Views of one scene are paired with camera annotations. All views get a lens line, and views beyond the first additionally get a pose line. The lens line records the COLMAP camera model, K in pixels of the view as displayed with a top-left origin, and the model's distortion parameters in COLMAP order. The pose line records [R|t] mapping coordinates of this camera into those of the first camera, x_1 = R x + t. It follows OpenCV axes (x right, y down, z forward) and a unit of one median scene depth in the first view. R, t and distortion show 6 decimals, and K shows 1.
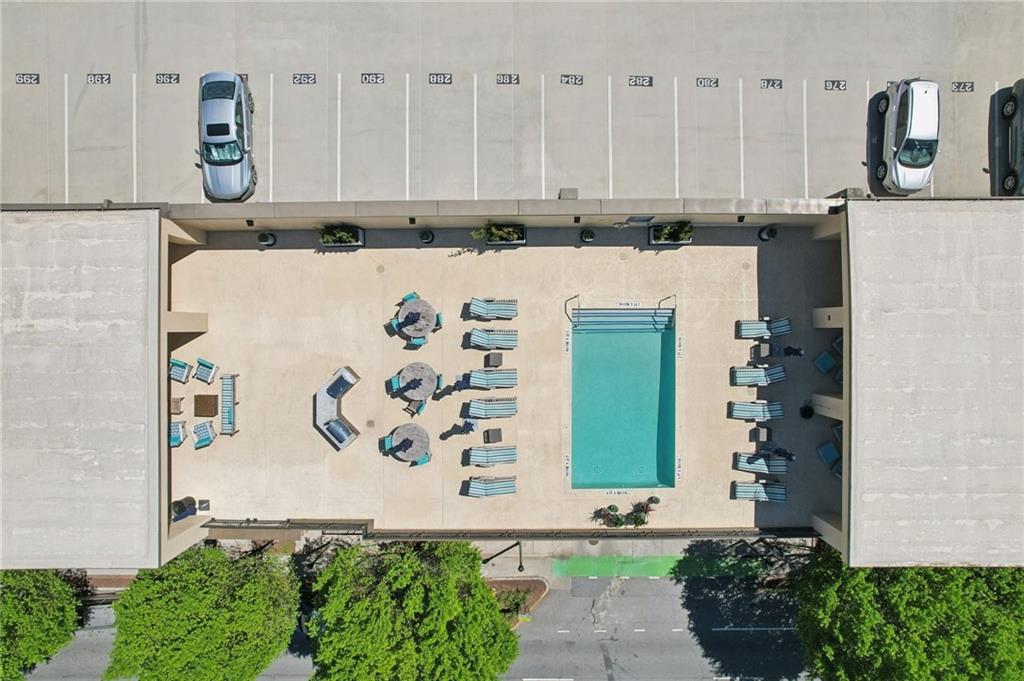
lens RADIAL K [[654.0, 0, 514.7], [0, 654.0, 339.6], [0, 0, 1]] dist [-0.079685, 0.068636]
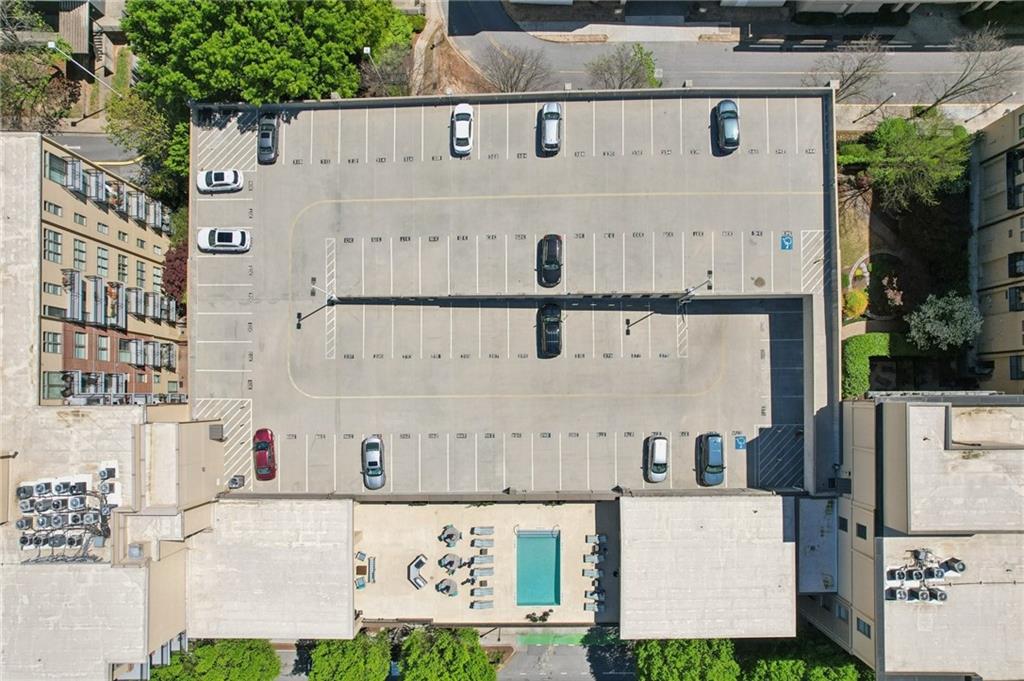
lens RADIAL K [[670.6, 0, 517.5], [0, 670.6, 385.1], [0, 0, 1]] dist [-0.066980, -0.000890]
pose [[1.000000, -0.000110, -0.000293, 0.092062], [0.000101, 0.999525, -0.030810, -0.502710], [0.000297, 0.030810, 0.999525, -1.458621]]
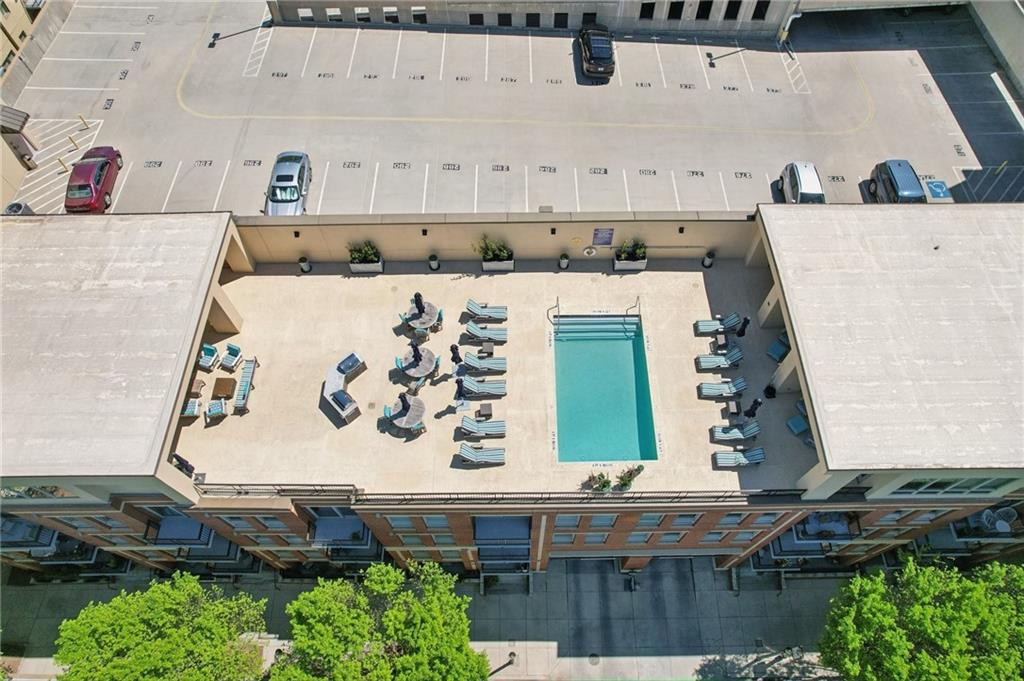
lens RADIAL K [[654.0, 0, 514.7], [0, 654.0, 339.6], [0, 0, 1]] dist [-0.079685, 0.068636]
pose [[0.999997, -0.000676, 0.002292, 0.015336], [0.001760, 0.857230, -0.514930, 0.602198], [-0.001617, 0.514933, 0.857229, 0.009266]]
